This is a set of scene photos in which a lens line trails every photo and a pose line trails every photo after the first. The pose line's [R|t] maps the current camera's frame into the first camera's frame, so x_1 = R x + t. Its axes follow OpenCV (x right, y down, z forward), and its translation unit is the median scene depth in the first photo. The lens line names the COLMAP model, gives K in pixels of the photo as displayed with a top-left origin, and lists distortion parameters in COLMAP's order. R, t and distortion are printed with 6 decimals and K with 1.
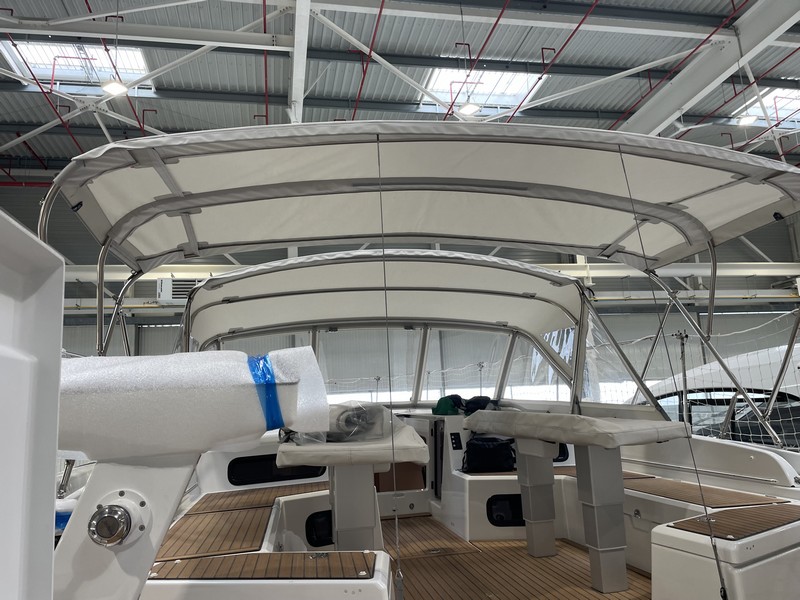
lens RADIAL K [[600.3, 0, 397.7], [0, 600.3, 303.2], [0, 0, 1]] dist [0.111212, -0.146272]
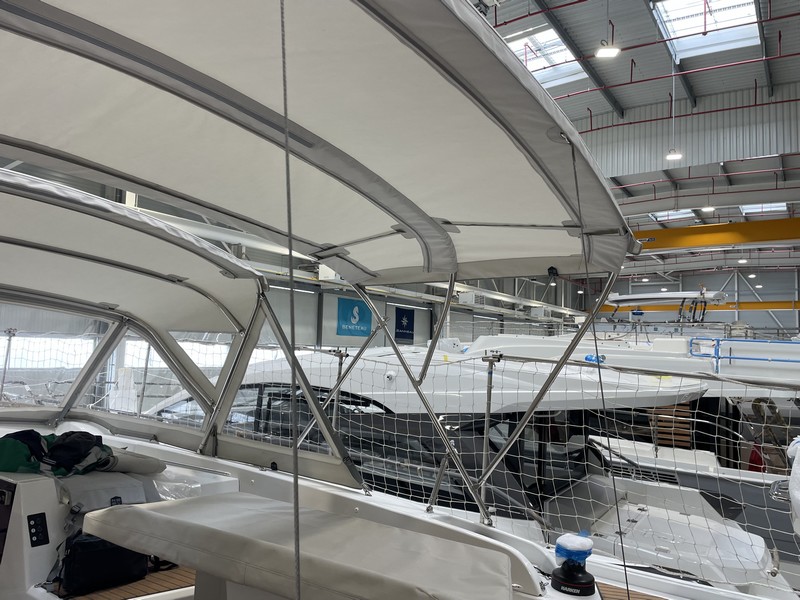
lens RADIAL K [[600.2, 0, 408.4], [0, 600.2, 297.7], [0, 0, 1]] dist [0.115375, -0.151441]
pose [[0.698361, 0.136738, 0.702563, -0.027801], [-0.190190, 0.981745, -0.002023, -0.014388], [-0.690015, -0.132208, 0.711619, 0.117140]]
